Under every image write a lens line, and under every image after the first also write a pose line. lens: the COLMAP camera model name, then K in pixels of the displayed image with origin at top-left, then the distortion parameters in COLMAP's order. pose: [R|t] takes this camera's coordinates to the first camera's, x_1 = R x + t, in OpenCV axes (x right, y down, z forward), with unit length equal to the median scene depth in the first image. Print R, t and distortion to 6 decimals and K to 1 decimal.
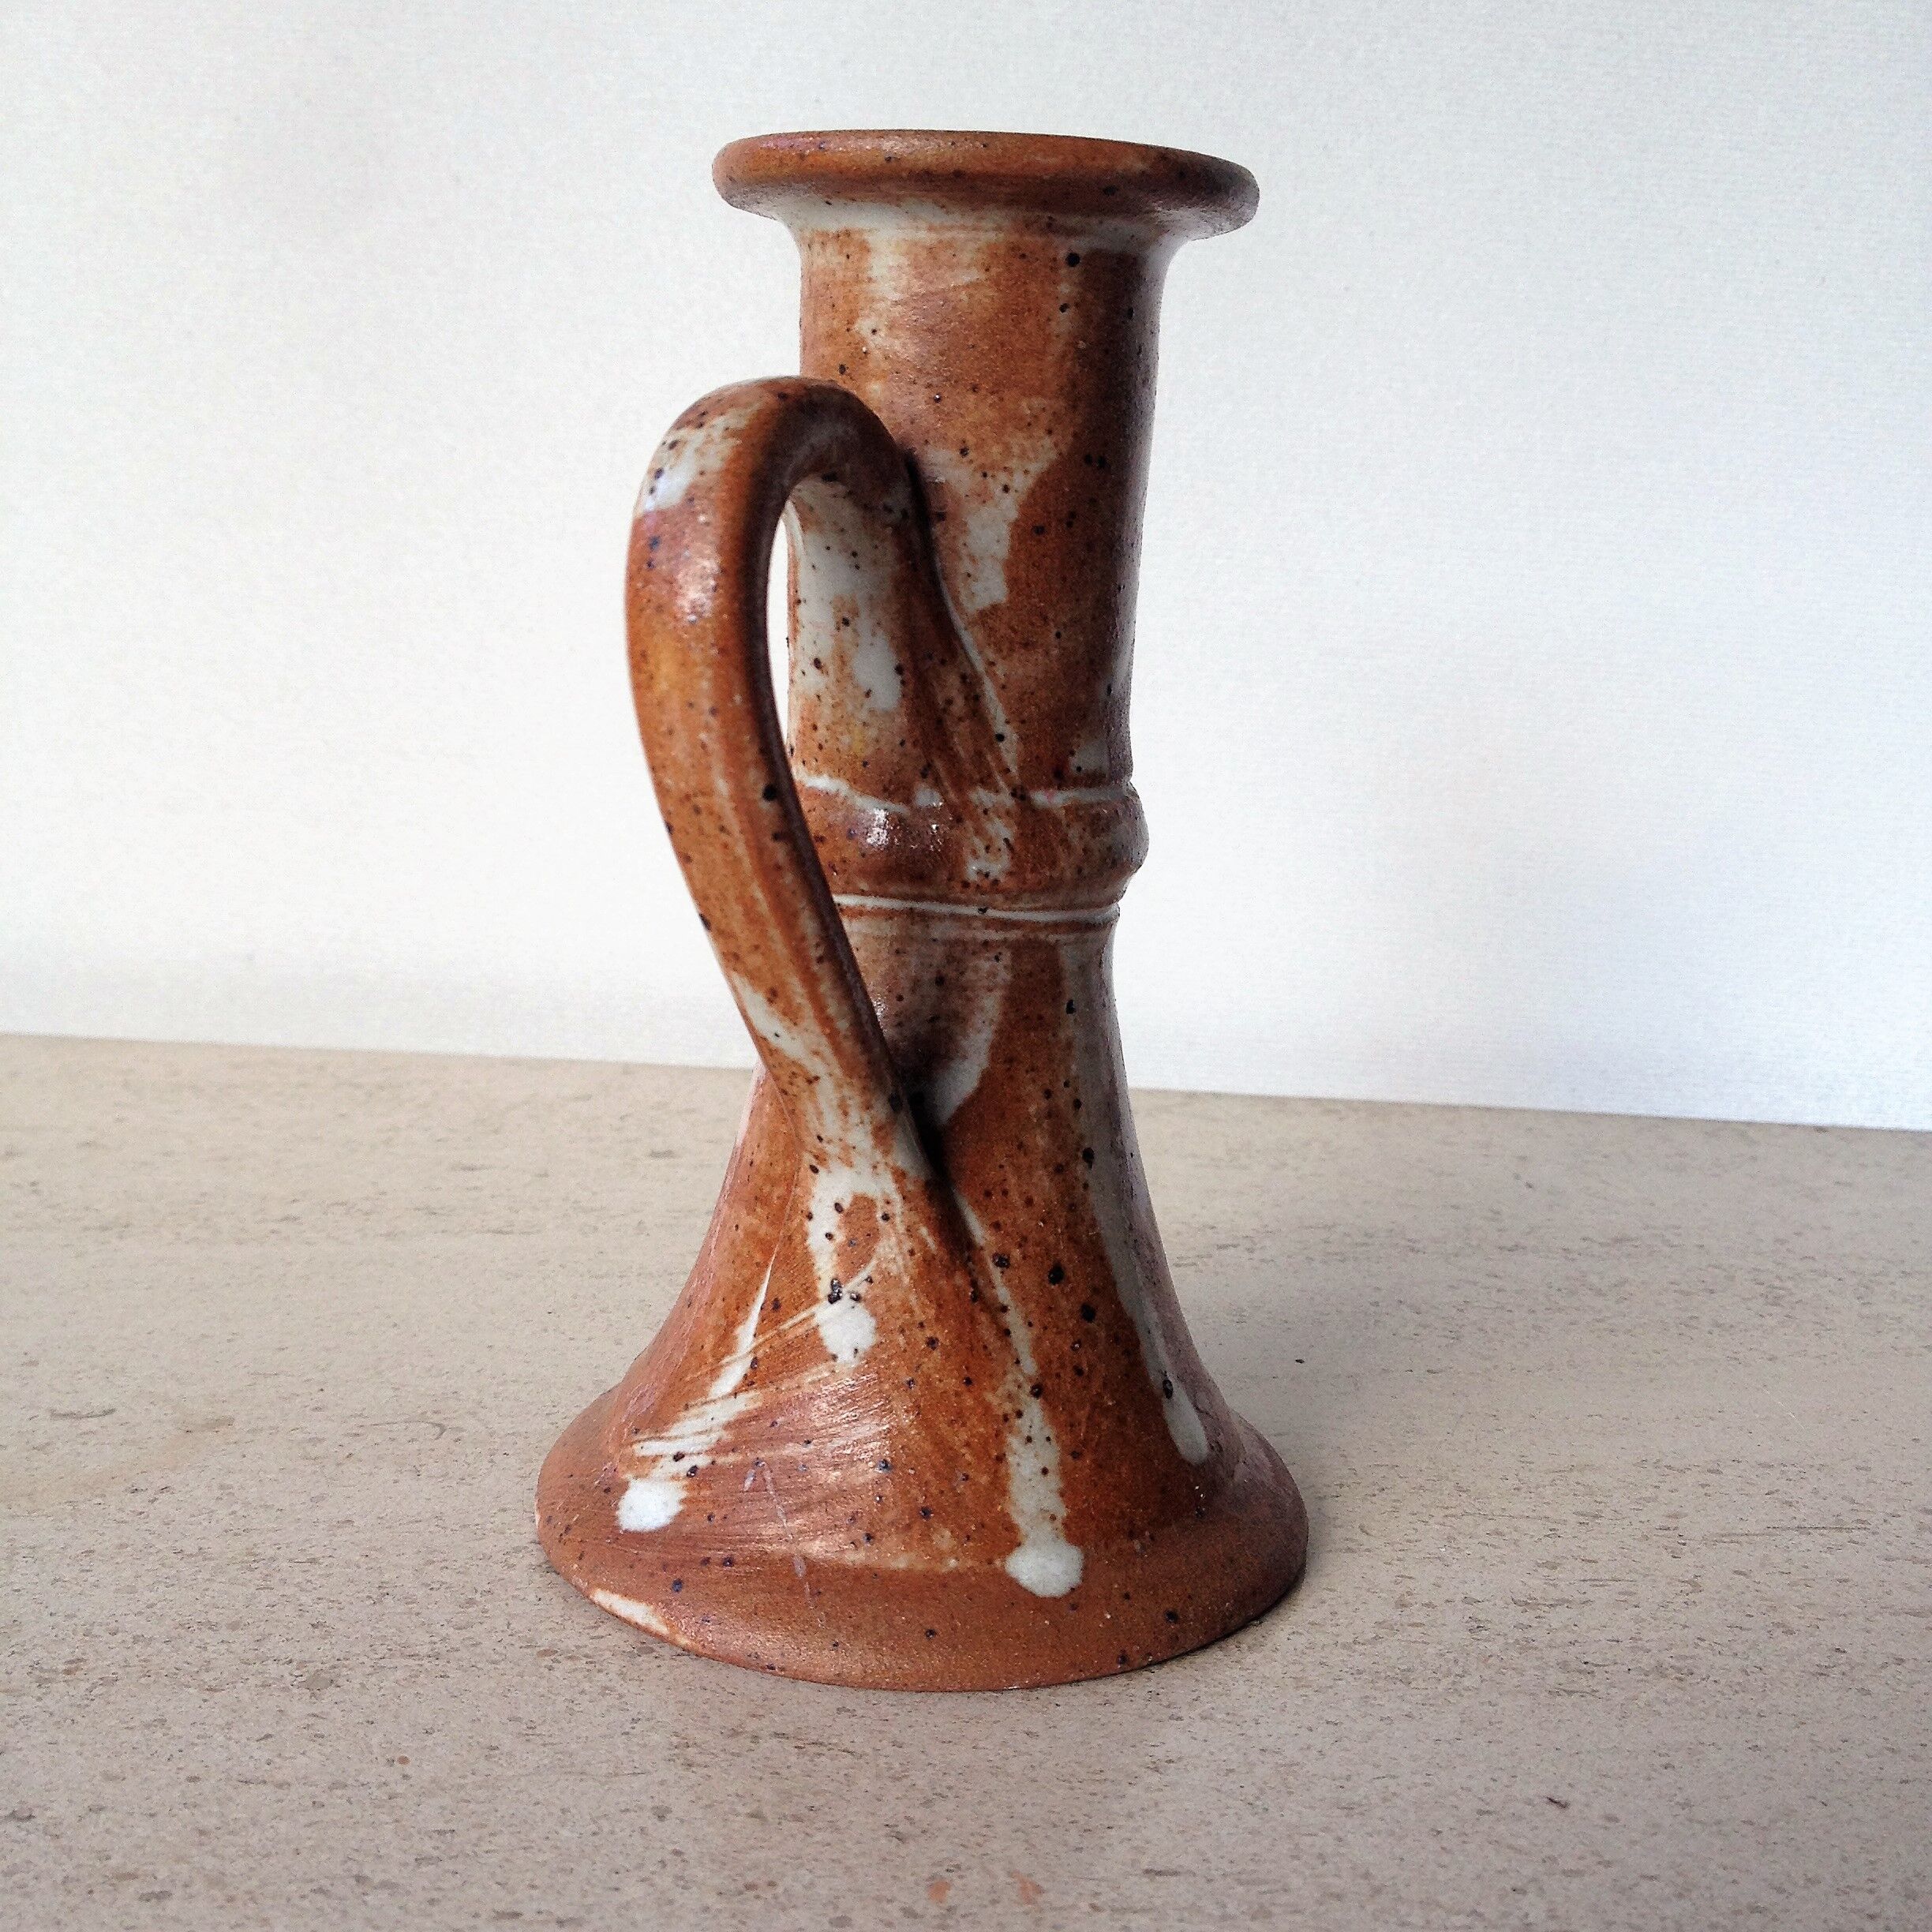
lens RADIAL K [[2576.1, 0, 966.0], [0, 2576.1, 966.0], [0, 0, 1]] dist [0.194156, -0.560402]
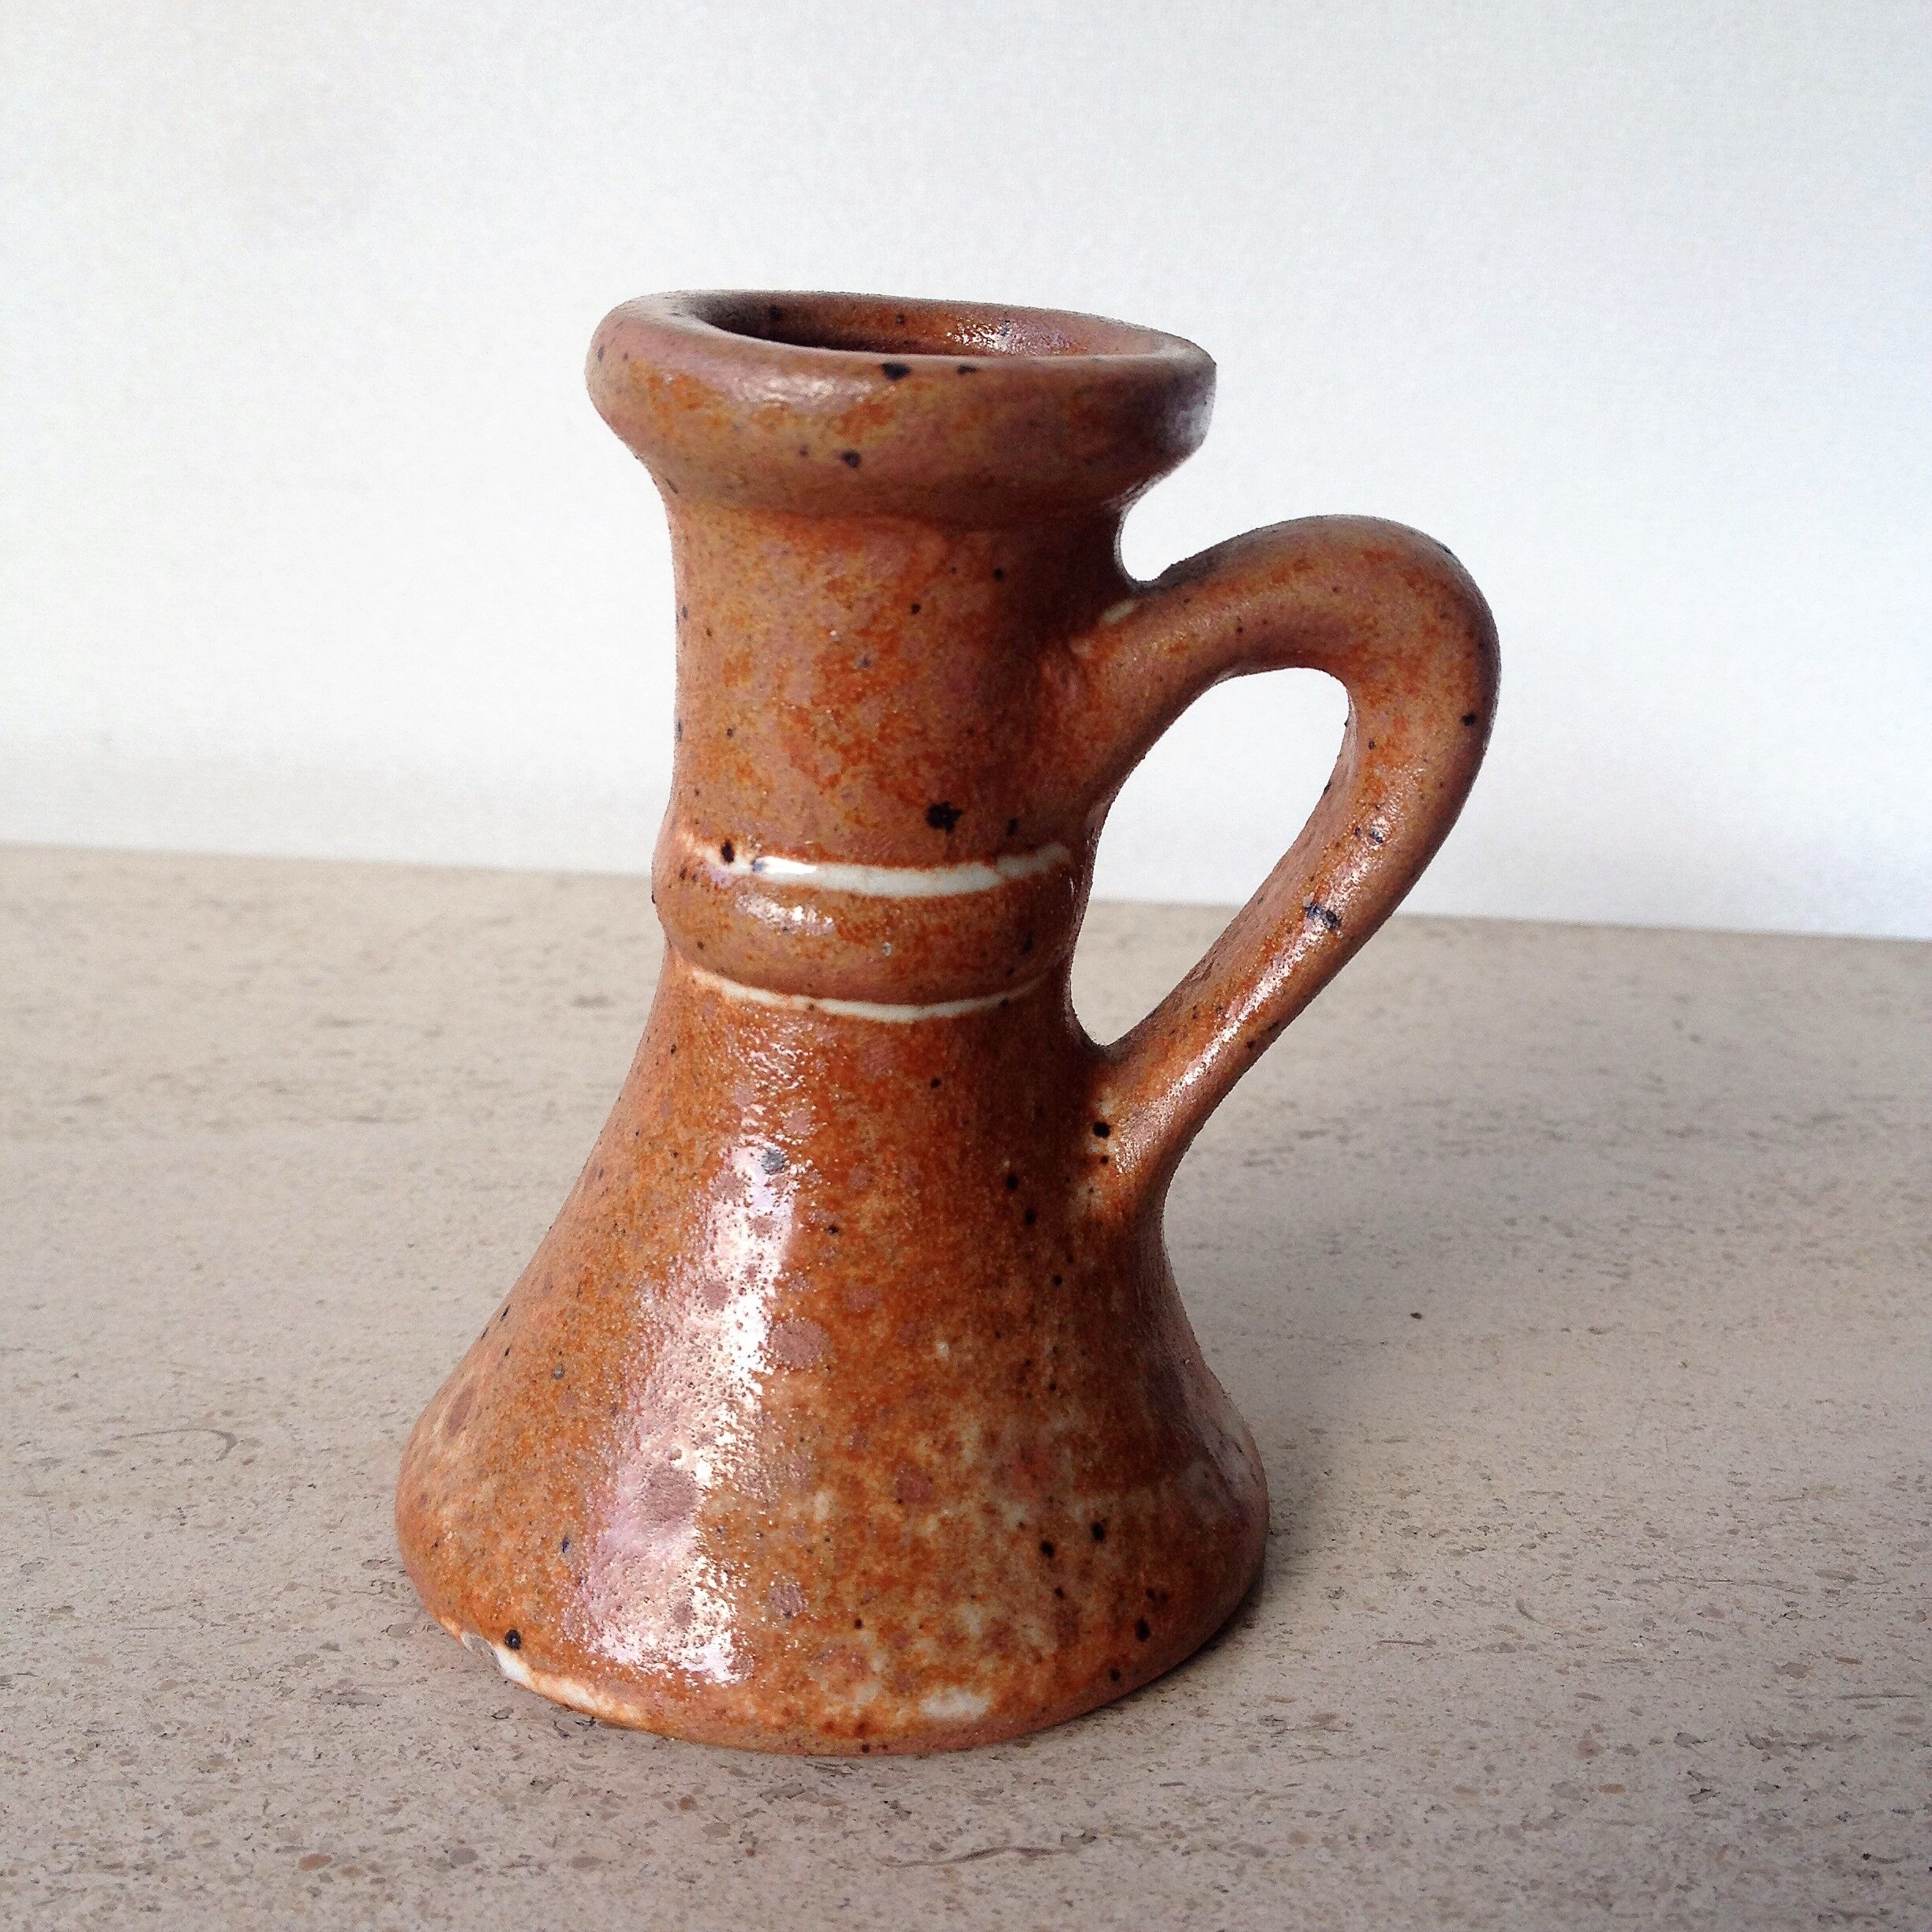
lens RADIAL K [[2576.1, 0, 966.0], [0, 2576.1, 966.0], [0, 0, 1]] dist [0.194156, -0.560402]
pose [[0.999846, 0.000307, -0.017539, 0.014589], [0.001537, 0.994467, 0.105035, -0.028745], [0.017474, -0.105045, 0.994314, 0.304662]]
